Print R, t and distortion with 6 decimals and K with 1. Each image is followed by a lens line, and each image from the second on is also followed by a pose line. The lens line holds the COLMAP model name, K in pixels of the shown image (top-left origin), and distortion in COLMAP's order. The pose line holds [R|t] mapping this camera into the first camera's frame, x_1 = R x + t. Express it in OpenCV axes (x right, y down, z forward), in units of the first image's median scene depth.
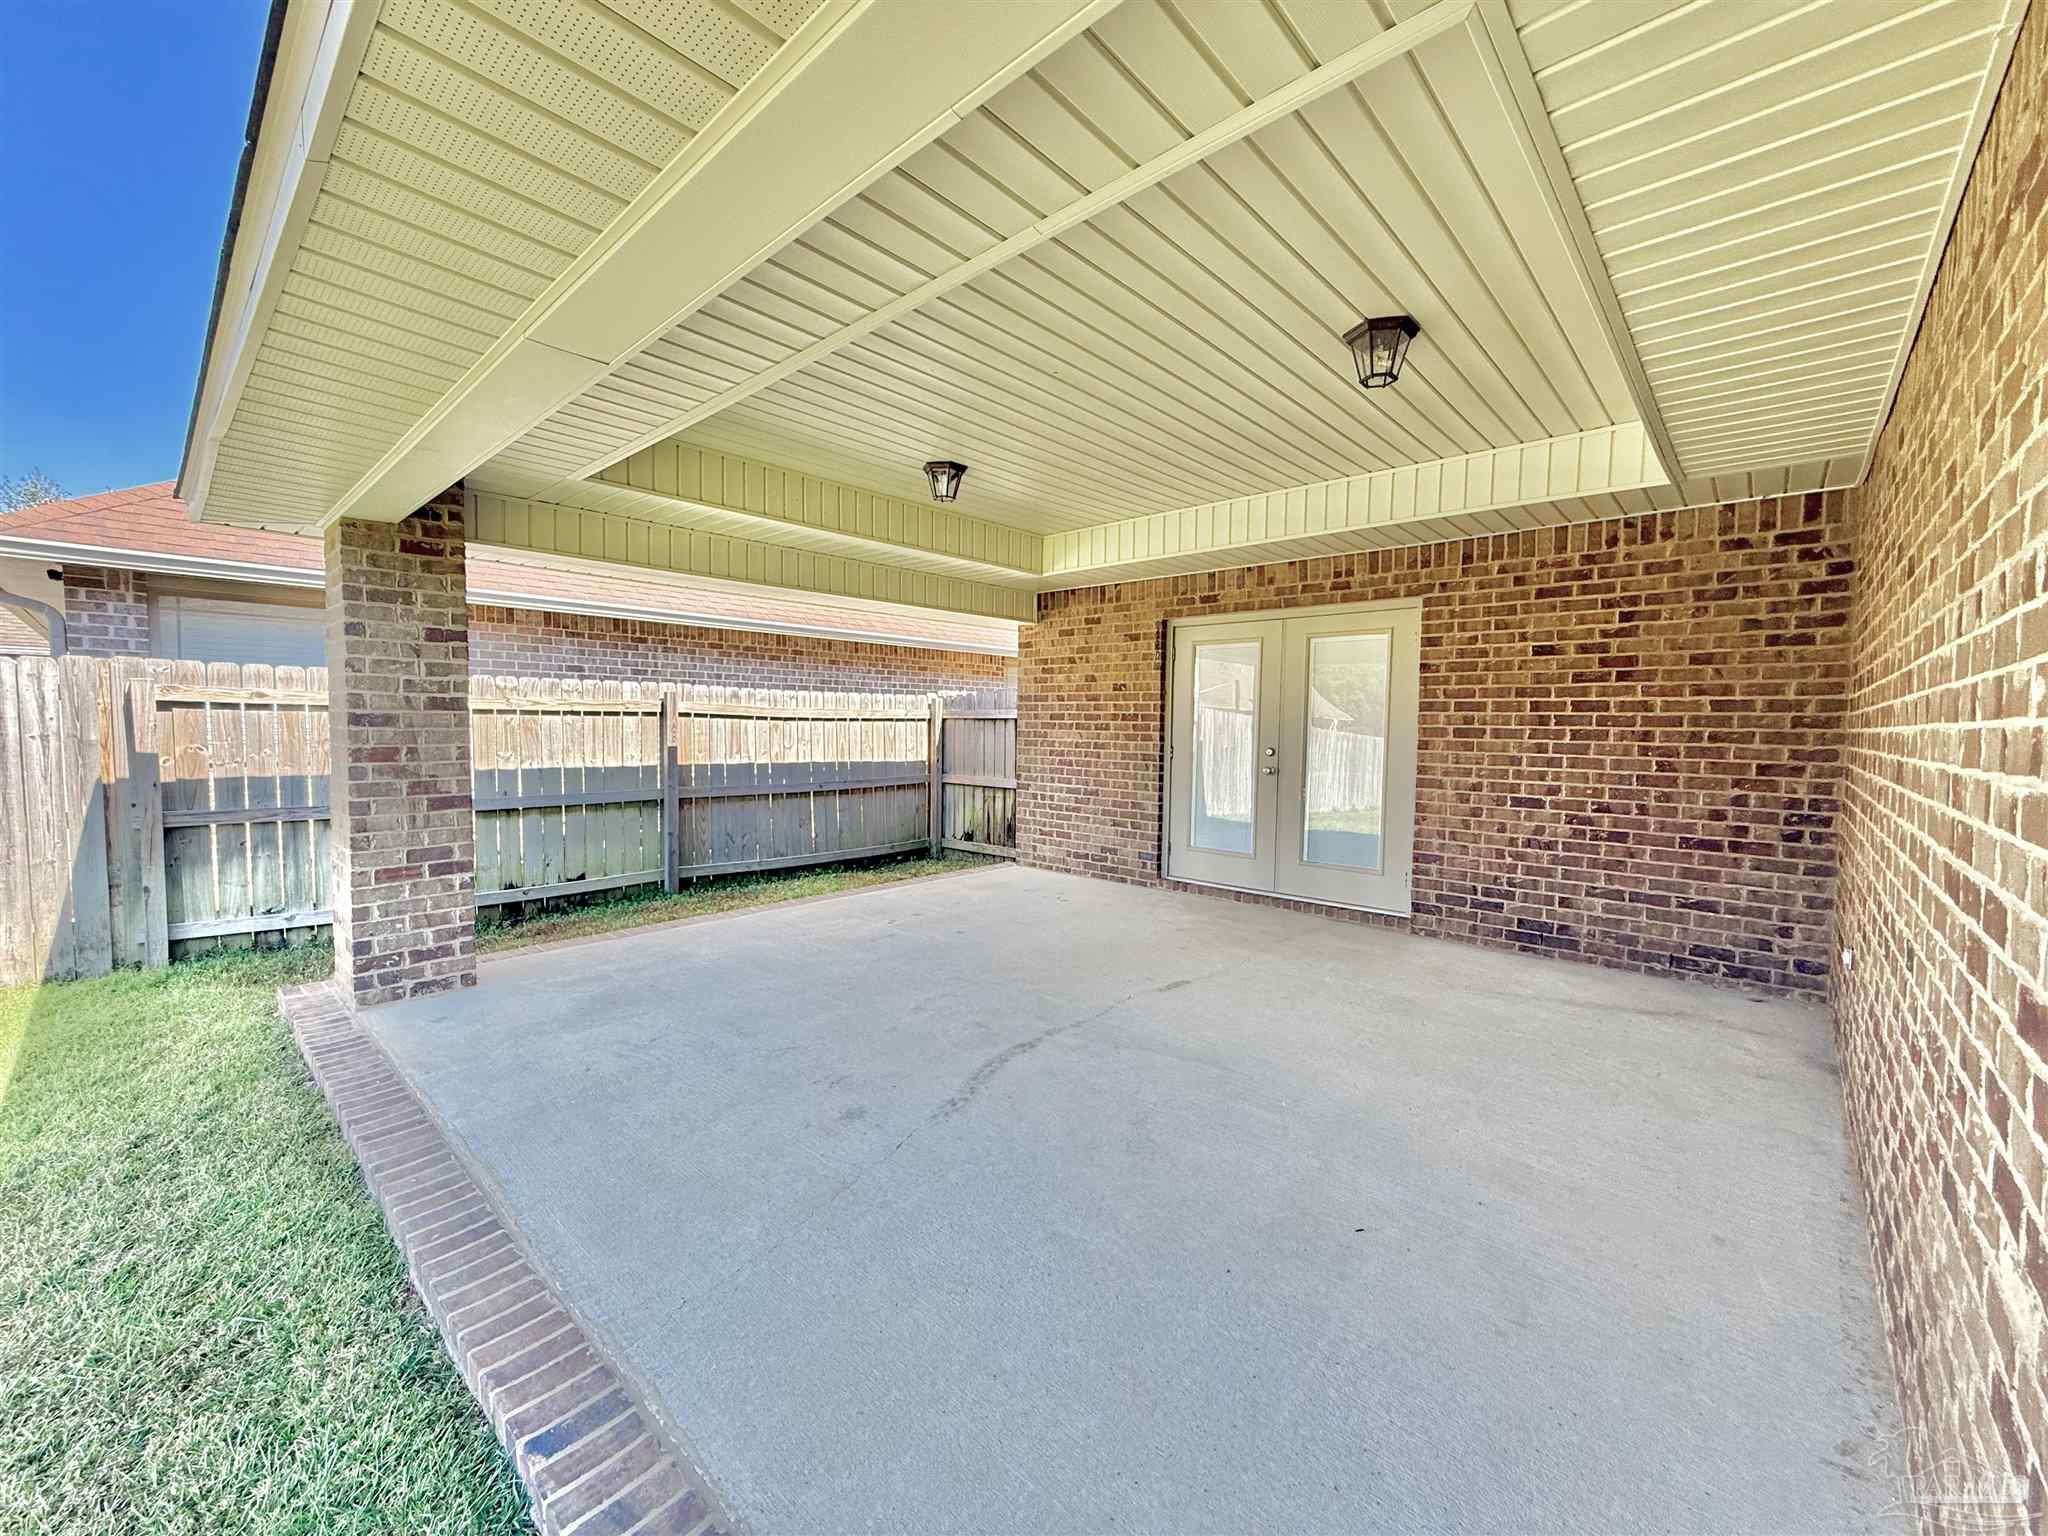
lens RADIAL K [[820.1, 0, 1016.3], [0, 820.1, 770.0], [0, 0, 1]] dist [-0.000088, -0.000153]
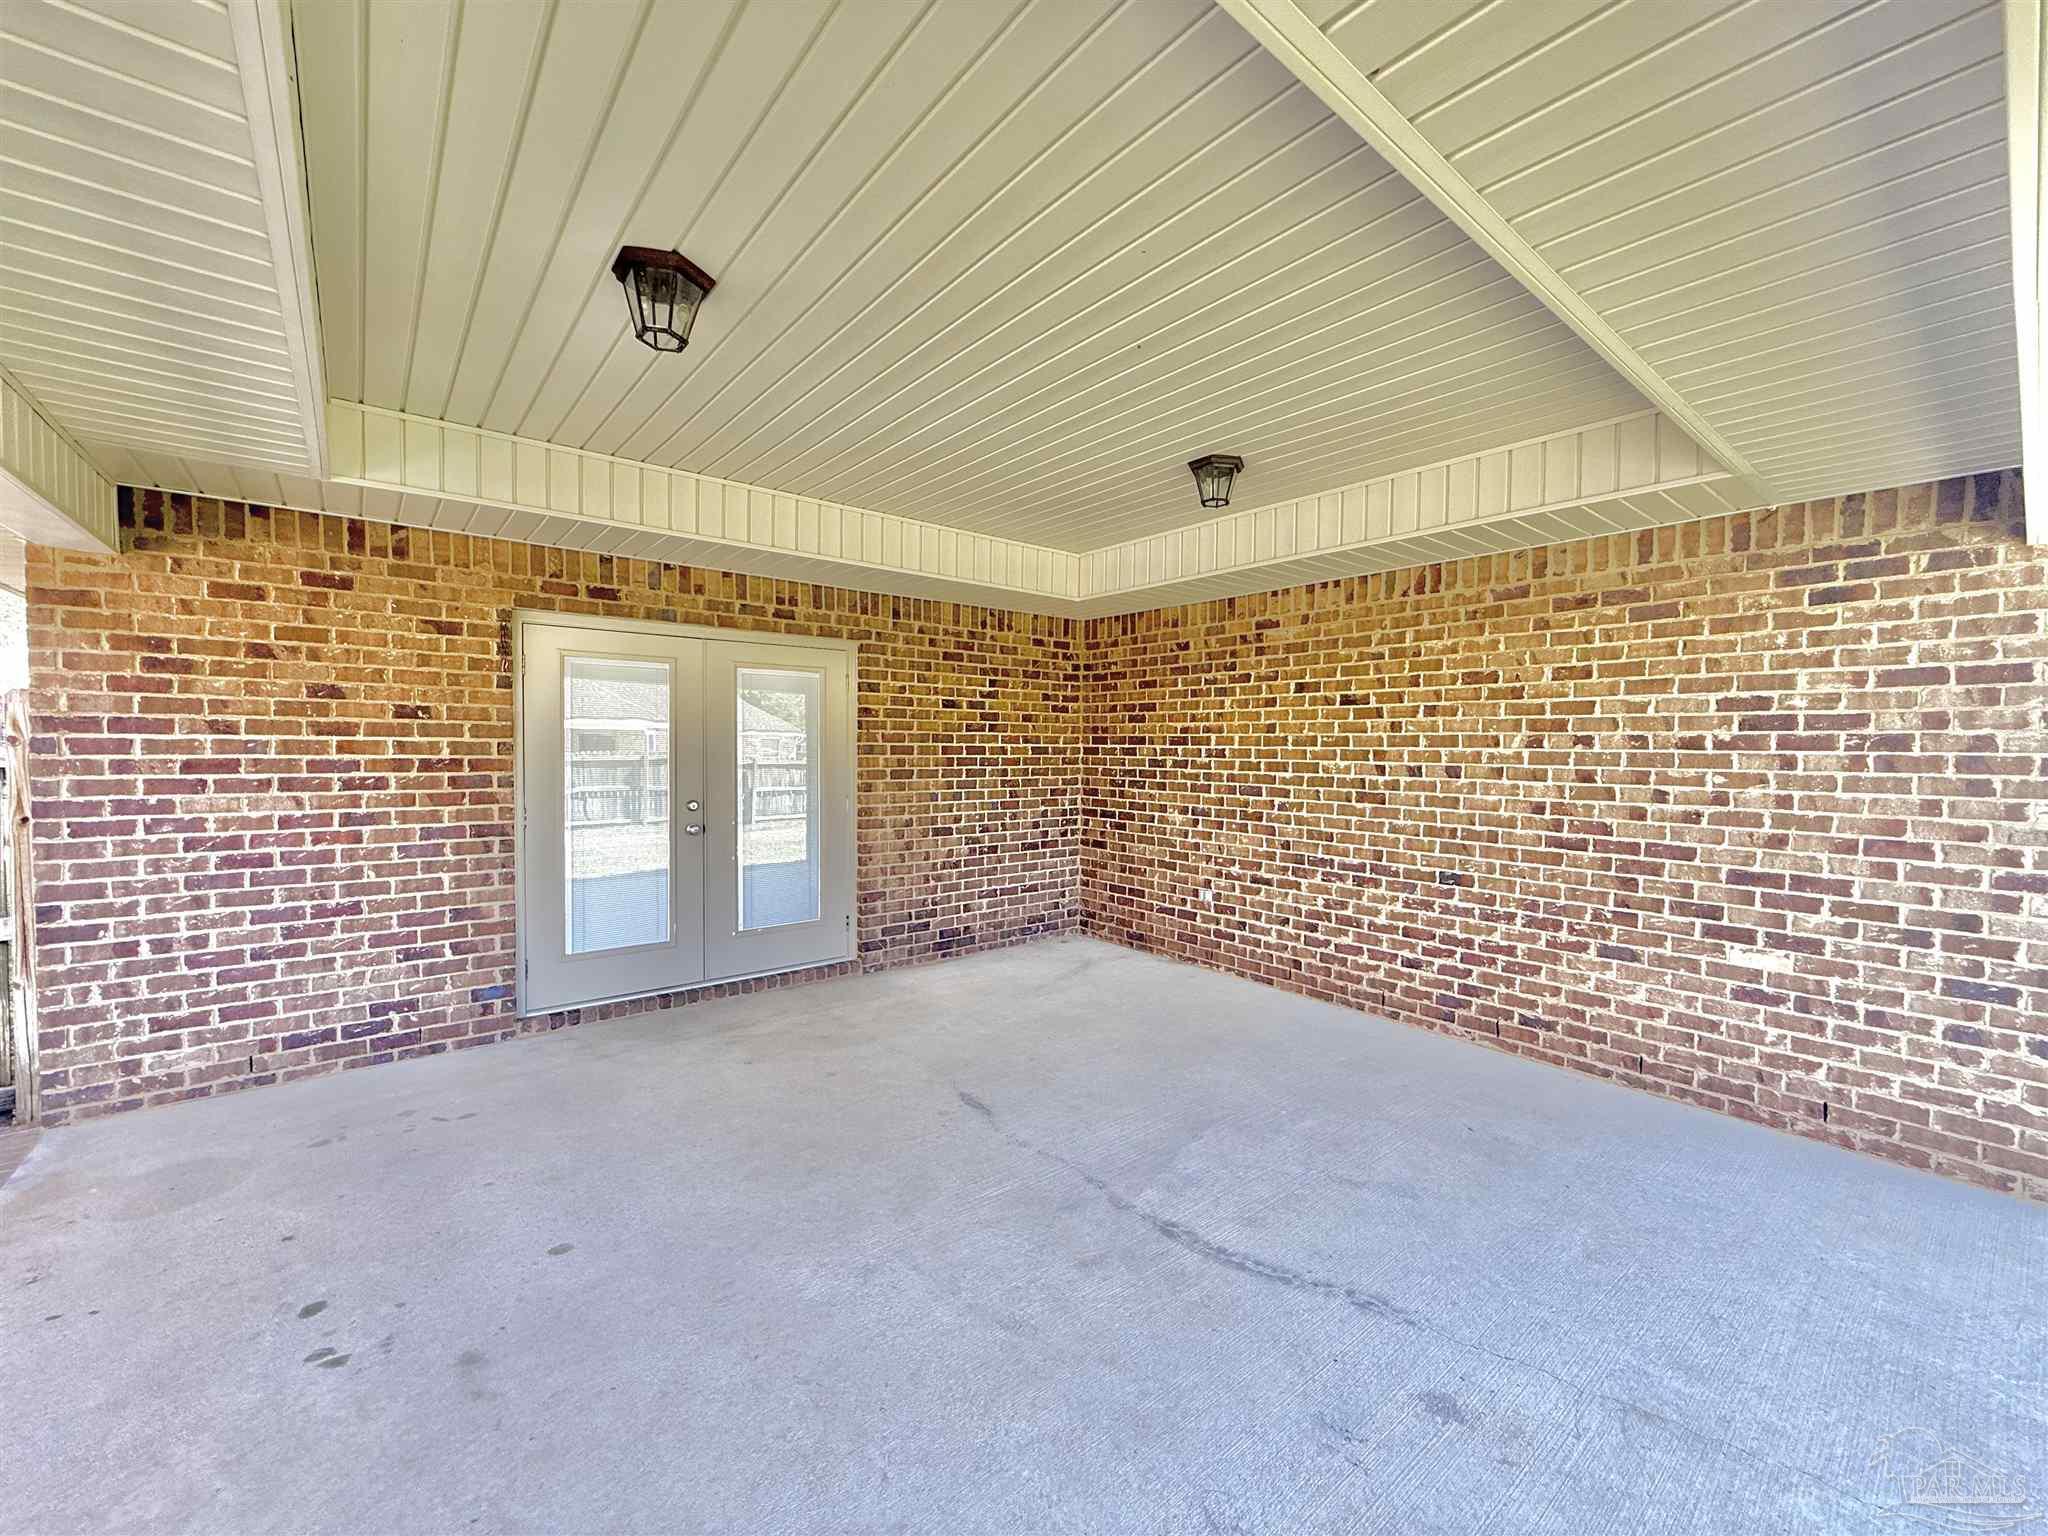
lens RADIAL K [[820.1, 0, 1016.3], [0, 820.1, 770.0], [0, 0, 1]] dist [-0.000088, -0.000153]
pose [[0.139261, -0.042807, 0.989330, -0.510743], [0.049382, 0.998122, 0.036236, -0.083651], [-0.989024, 0.043809, 0.141113, 0.702303]]
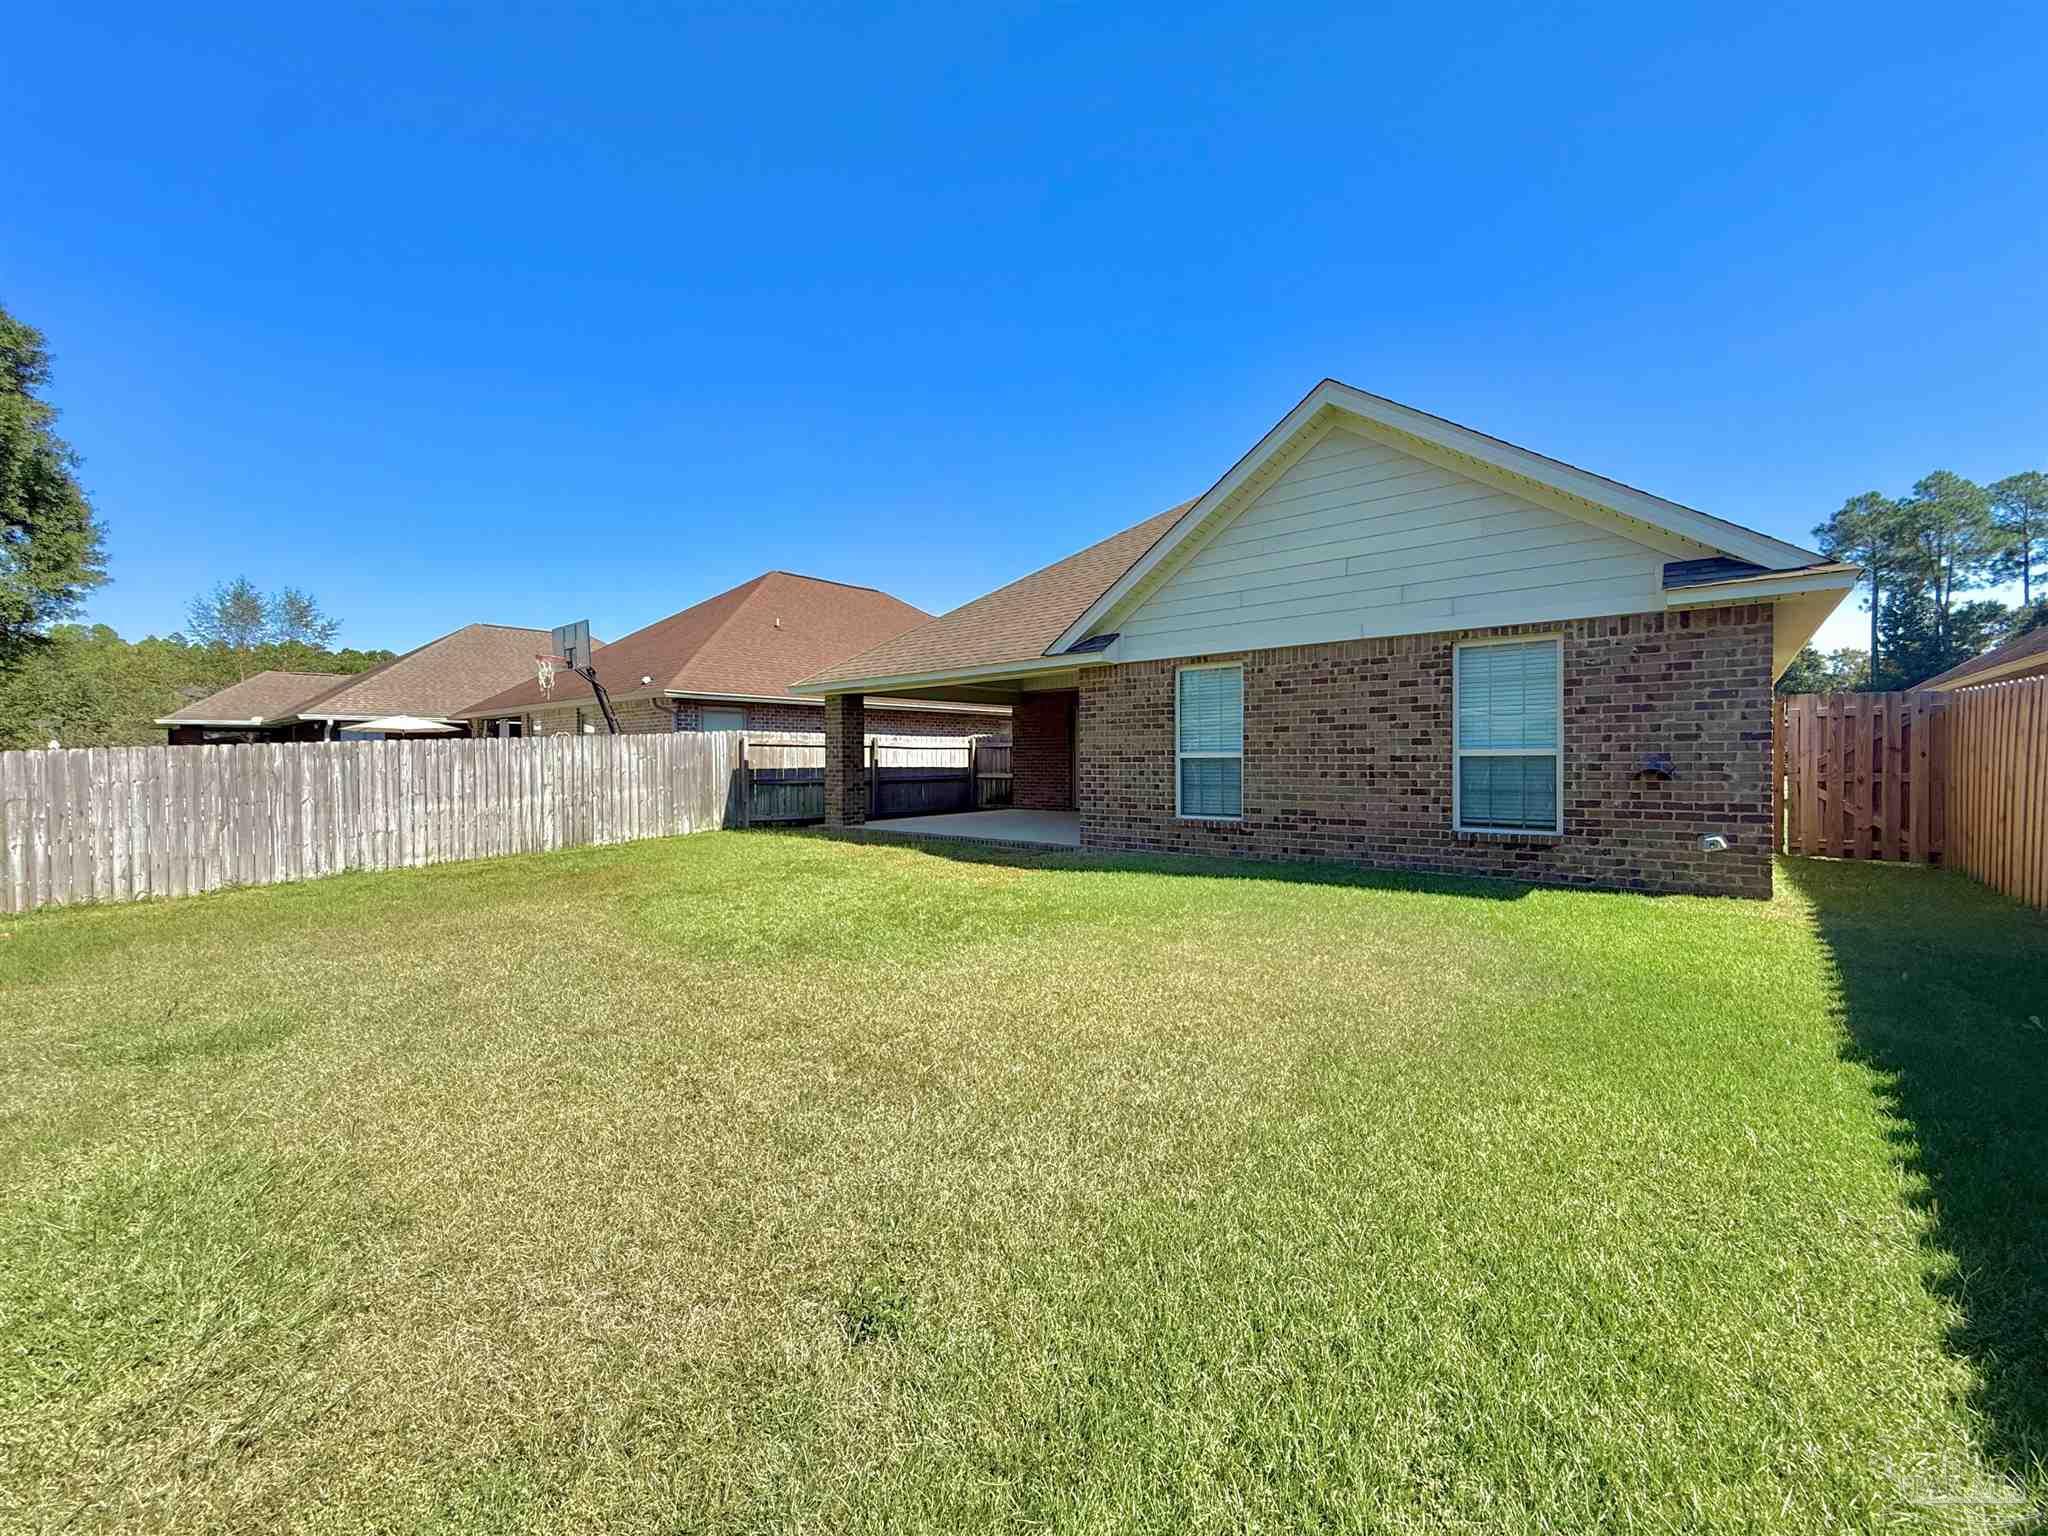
lens RADIAL K [[820.1, 0, 1016.3], [0, 820.1, 770.0], [0, 0, 1]] dist [-0.000088, -0.000153]
pose [[0.998551, -0.014786, 0.051751, -0.170989], [0.016873, 0.999052, -0.040131, 0.152368], [-0.051108, 0.040946, 0.997853, -2.093271]]
